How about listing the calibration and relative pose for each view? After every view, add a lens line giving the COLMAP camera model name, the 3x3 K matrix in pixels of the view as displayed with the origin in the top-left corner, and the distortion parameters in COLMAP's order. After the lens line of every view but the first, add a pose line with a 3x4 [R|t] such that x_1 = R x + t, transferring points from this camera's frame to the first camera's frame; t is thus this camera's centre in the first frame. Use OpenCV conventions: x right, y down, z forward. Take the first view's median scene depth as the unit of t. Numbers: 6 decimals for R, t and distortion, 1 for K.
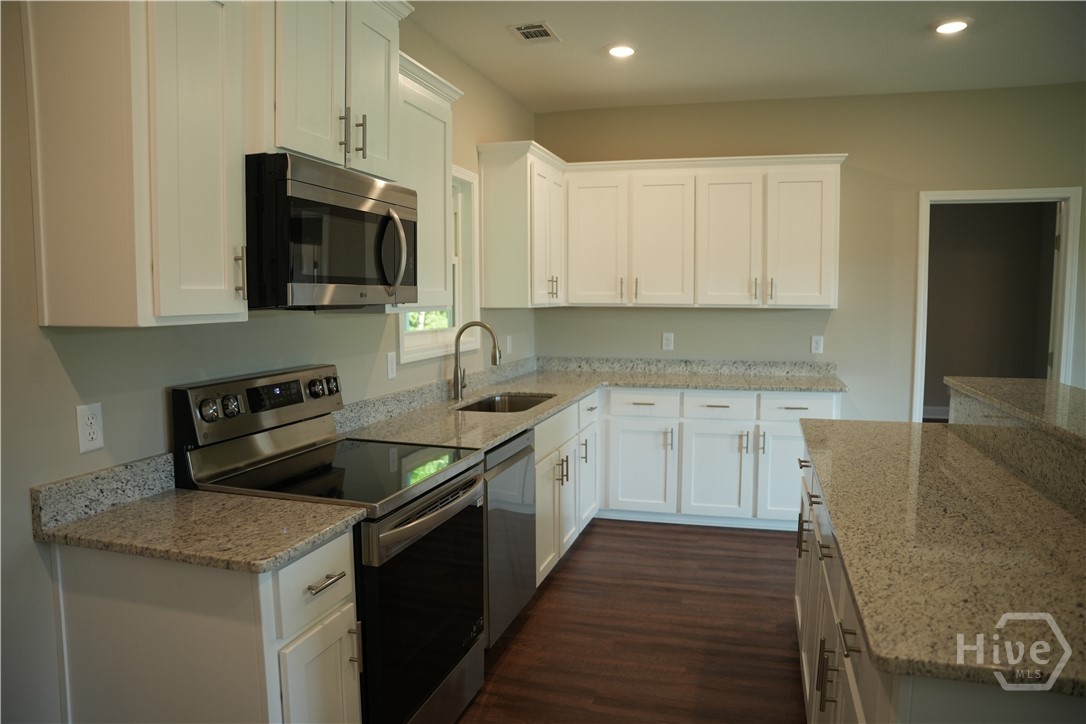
lens RADIAL K [[750.6, 0, 543.0], [0, 750.6, 362.0], [0, 0, 1]] dist [-0.001177, 0.000506]
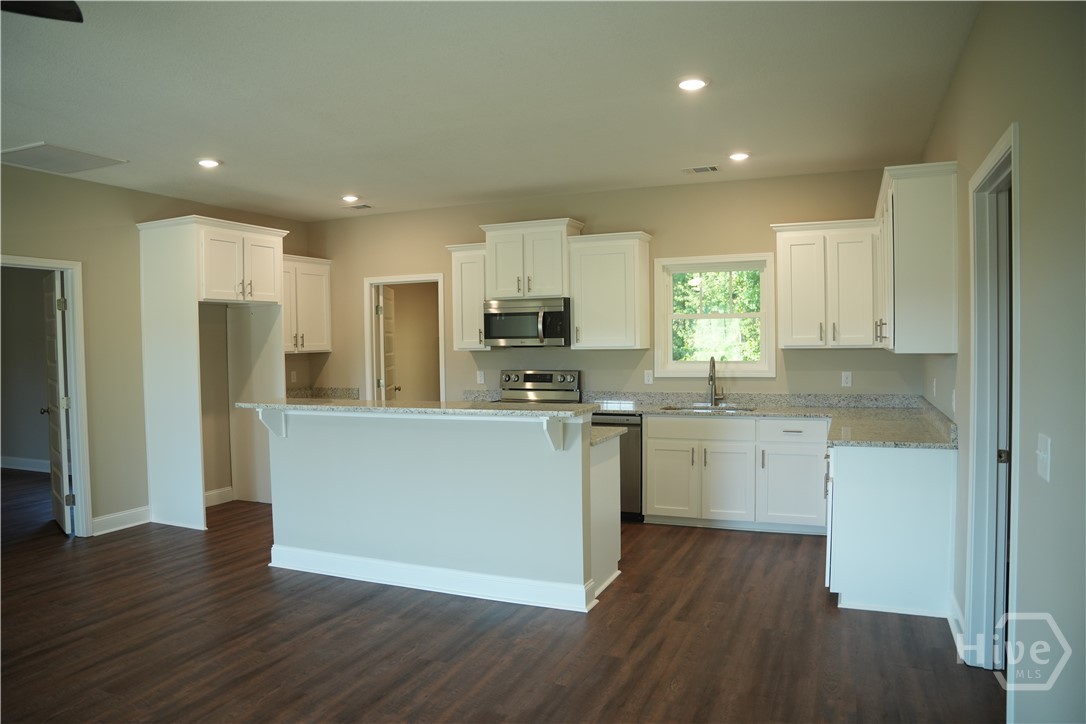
lens RADIAL K [[750.6, 0, 543.0], [0, 750.6, 362.0], [0, 0, 1]] dist [-0.001177, 0.000506]
pose [[-0.106795, 0.020480, -0.994070, 1.532830], [-0.081297, 0.996260, 0.029259, -0.062348], [0.990952, 0.083939, -0.104731, 0.838680]]
